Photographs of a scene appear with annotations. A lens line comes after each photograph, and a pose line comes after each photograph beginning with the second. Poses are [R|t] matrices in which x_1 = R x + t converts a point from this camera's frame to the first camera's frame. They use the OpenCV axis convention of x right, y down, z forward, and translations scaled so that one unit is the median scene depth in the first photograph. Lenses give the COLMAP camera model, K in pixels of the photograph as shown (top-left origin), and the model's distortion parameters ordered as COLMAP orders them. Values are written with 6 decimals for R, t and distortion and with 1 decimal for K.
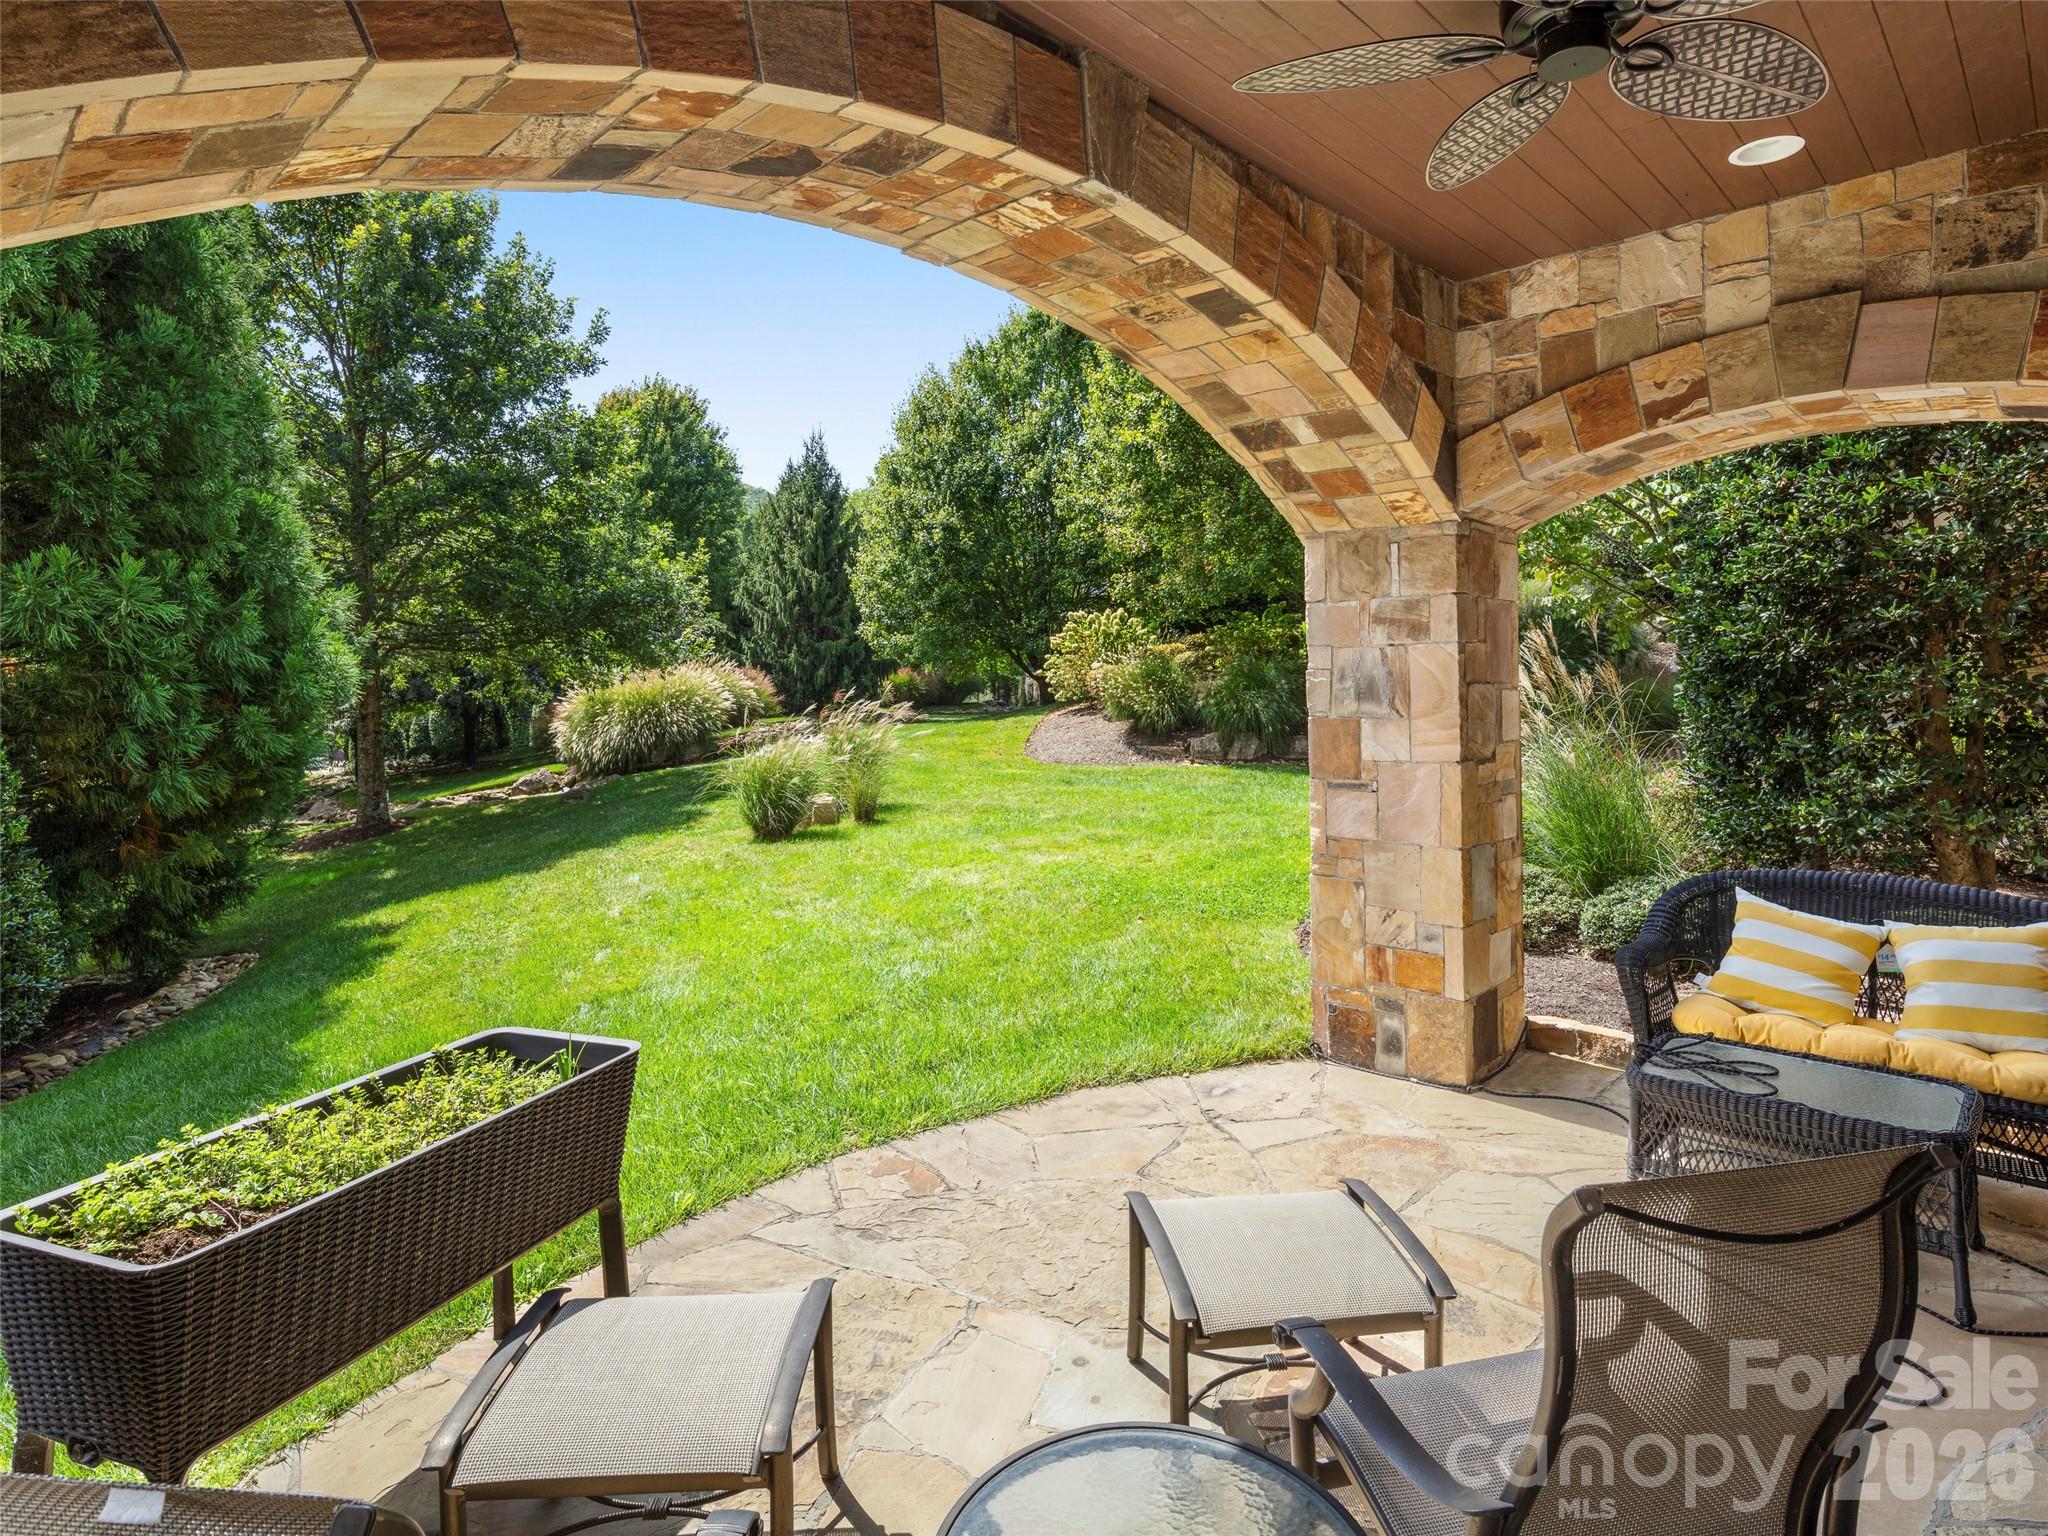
lens RADIAL K [[1128.5, 0, 1025.7], [0, 1128.5, 754.9], [0, 0, 1]] dist [0.004715, 0.001458]
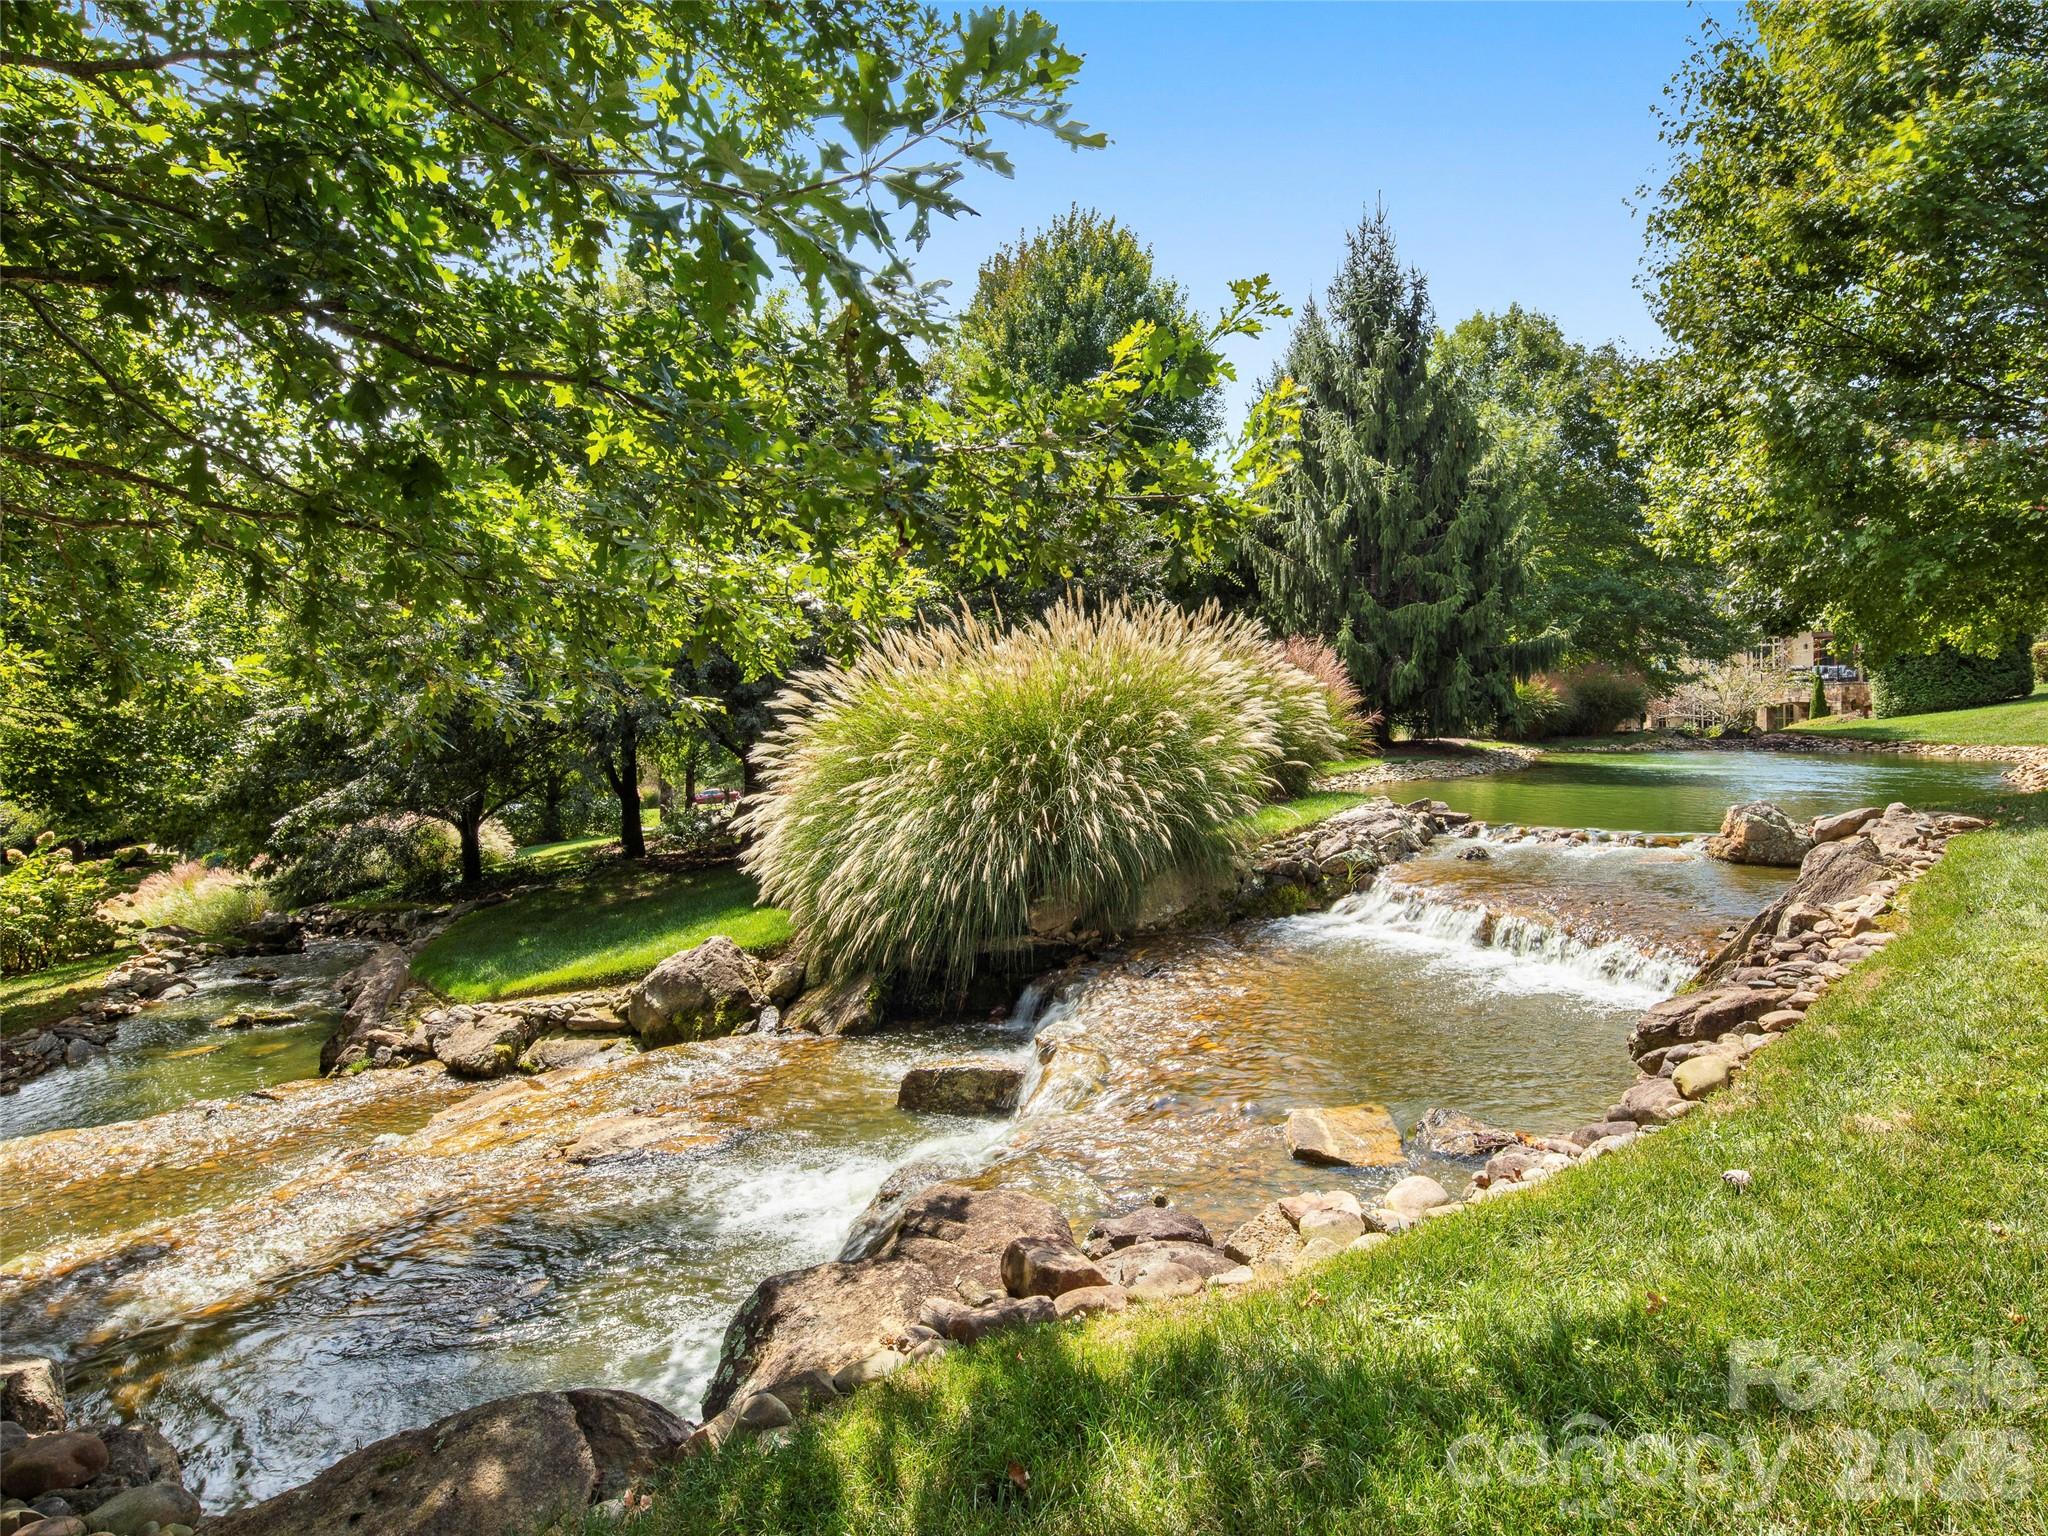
lens RADIAL K [[1128.5, 0, 1025.0], [0, 1128.5, 771.0], [0, 0, 1]] dist [0.004715, 0.001458]
pose [[0.927381, -0.006642, -0.374060, -0.150408], [-0.000341, 0.999827, -0.018599, -0.021123], [0.374119, 0.017376, 0.927218, 0.495293]]
